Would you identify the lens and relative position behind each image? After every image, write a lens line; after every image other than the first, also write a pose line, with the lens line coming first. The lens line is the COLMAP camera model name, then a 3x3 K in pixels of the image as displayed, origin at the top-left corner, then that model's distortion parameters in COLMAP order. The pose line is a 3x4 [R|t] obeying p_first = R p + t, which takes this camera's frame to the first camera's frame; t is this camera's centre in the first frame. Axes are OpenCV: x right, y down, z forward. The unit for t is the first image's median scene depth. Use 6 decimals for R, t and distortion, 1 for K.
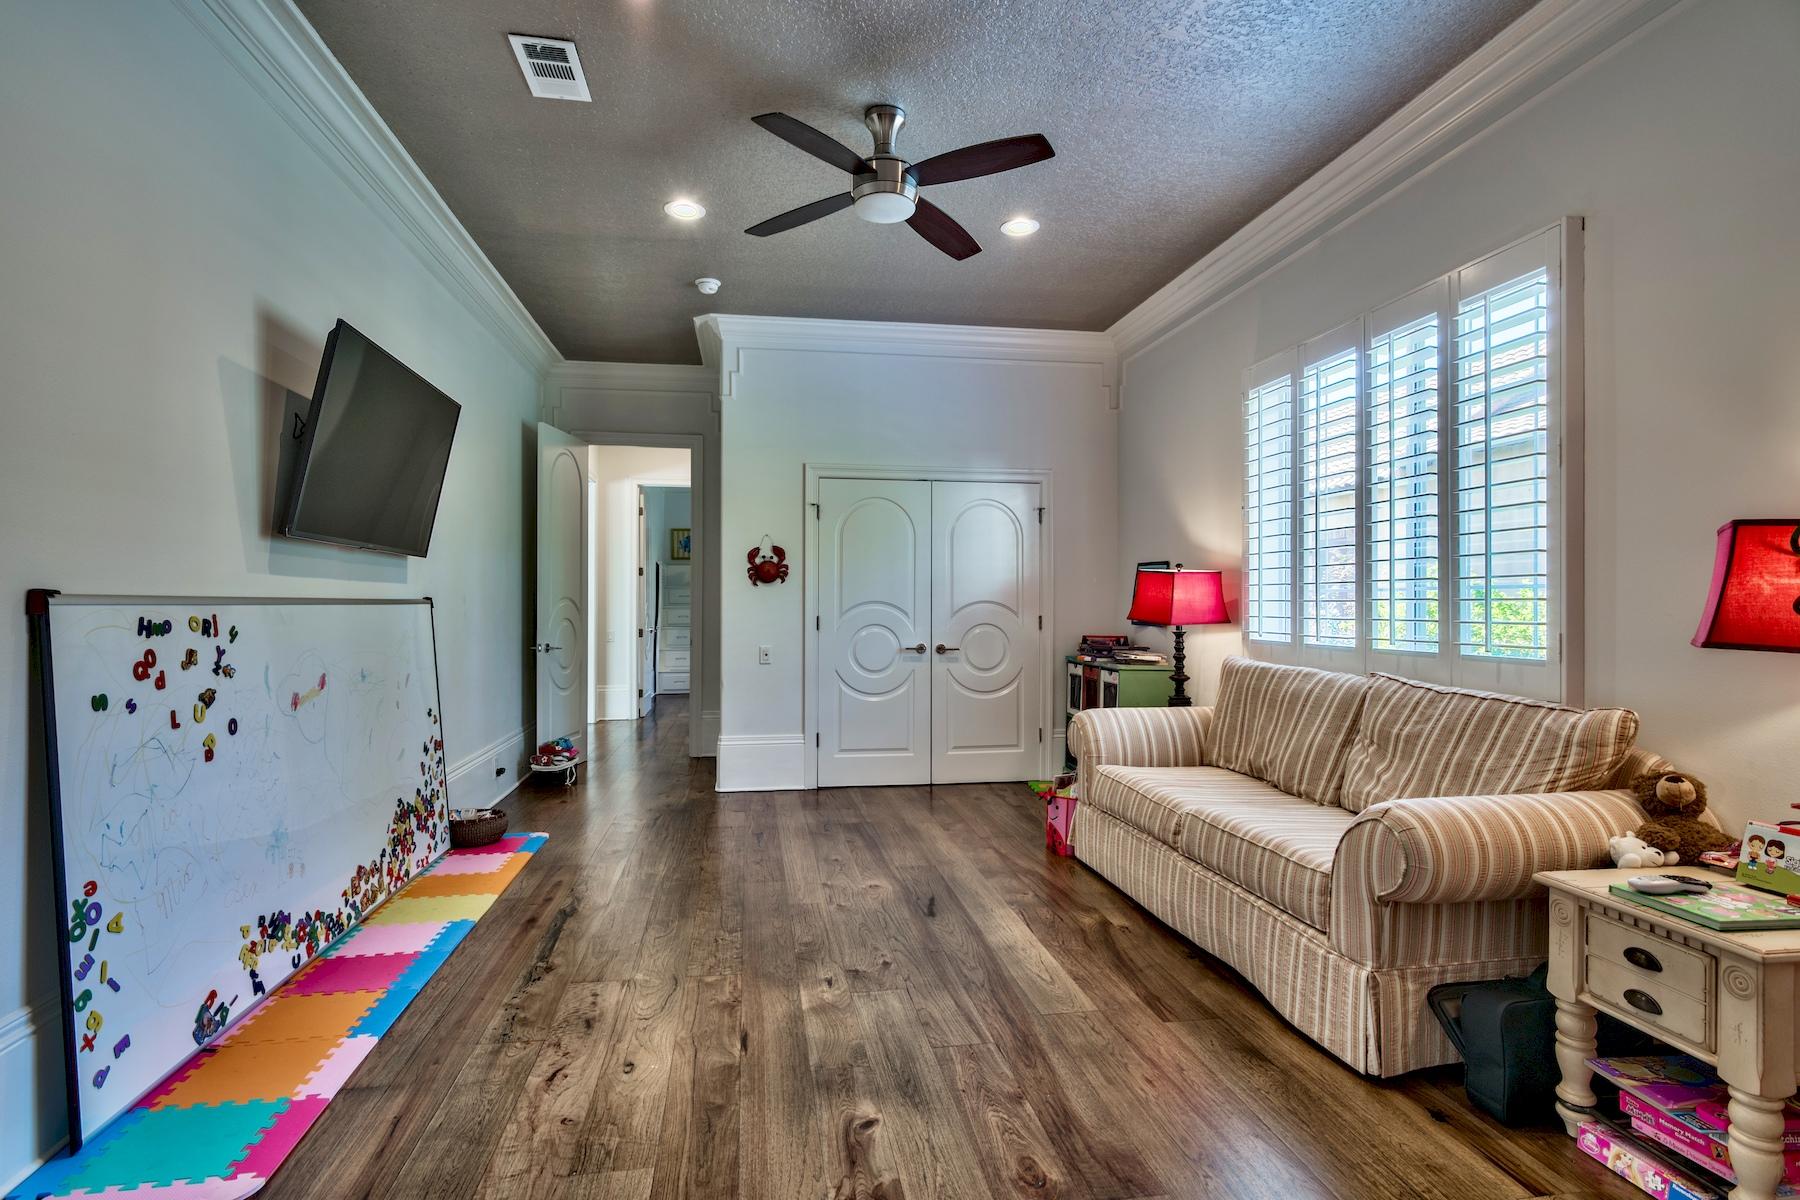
lens RADIAL K [[891.8, 0, 892.5], [0, 891.8, 604.9], [0, 0, 1]] dist [-0.001440, -0.000218]
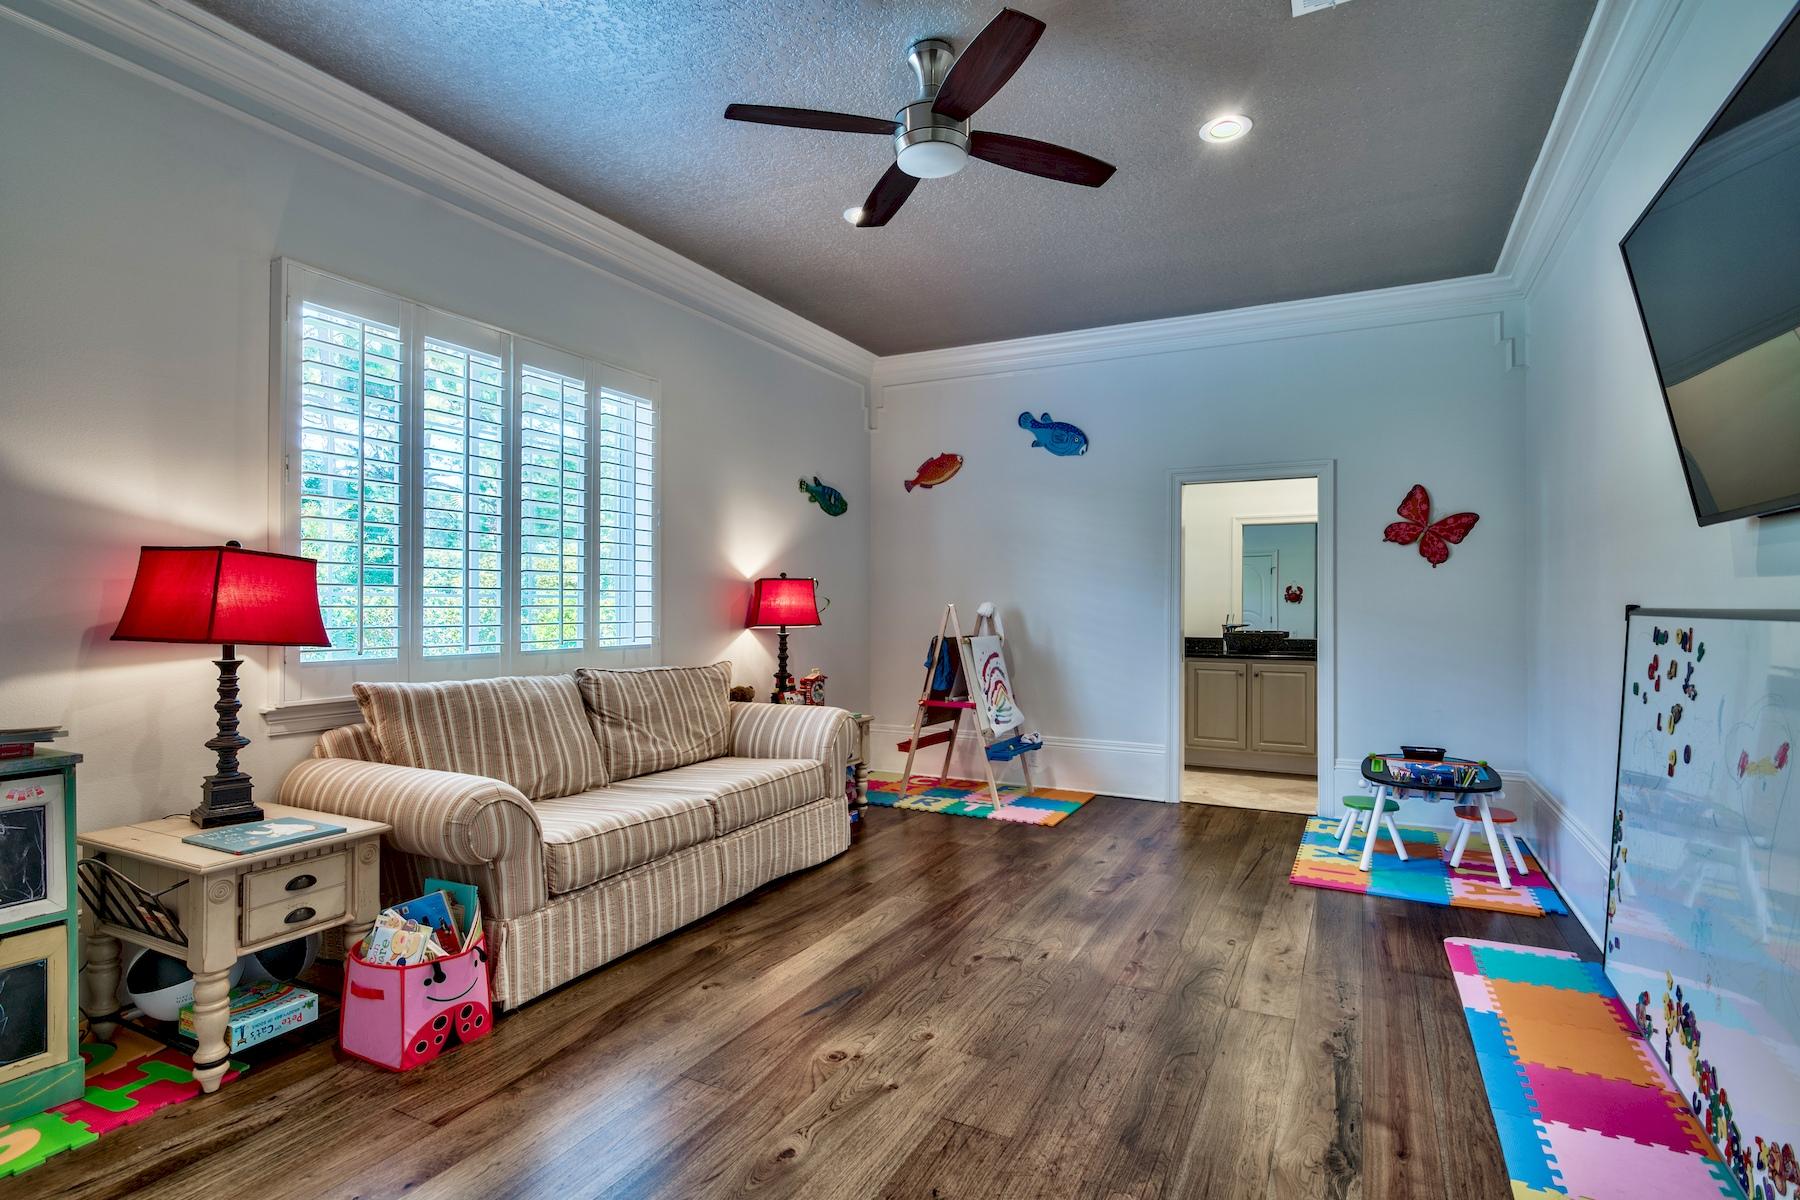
lens RADIAL K [[891.8, 0, 892.5], [0, 891.8, 604.9], [0, 0, 1]] dist [-0.001440, -0.000218]
pose [[-0.798093, -0.002480, 0.602530, -0.544455], [-0.002156, 0.999997, 0.001261, -0.010718], [-0.602531, -0.000293, -0.798096, 1.859644]]
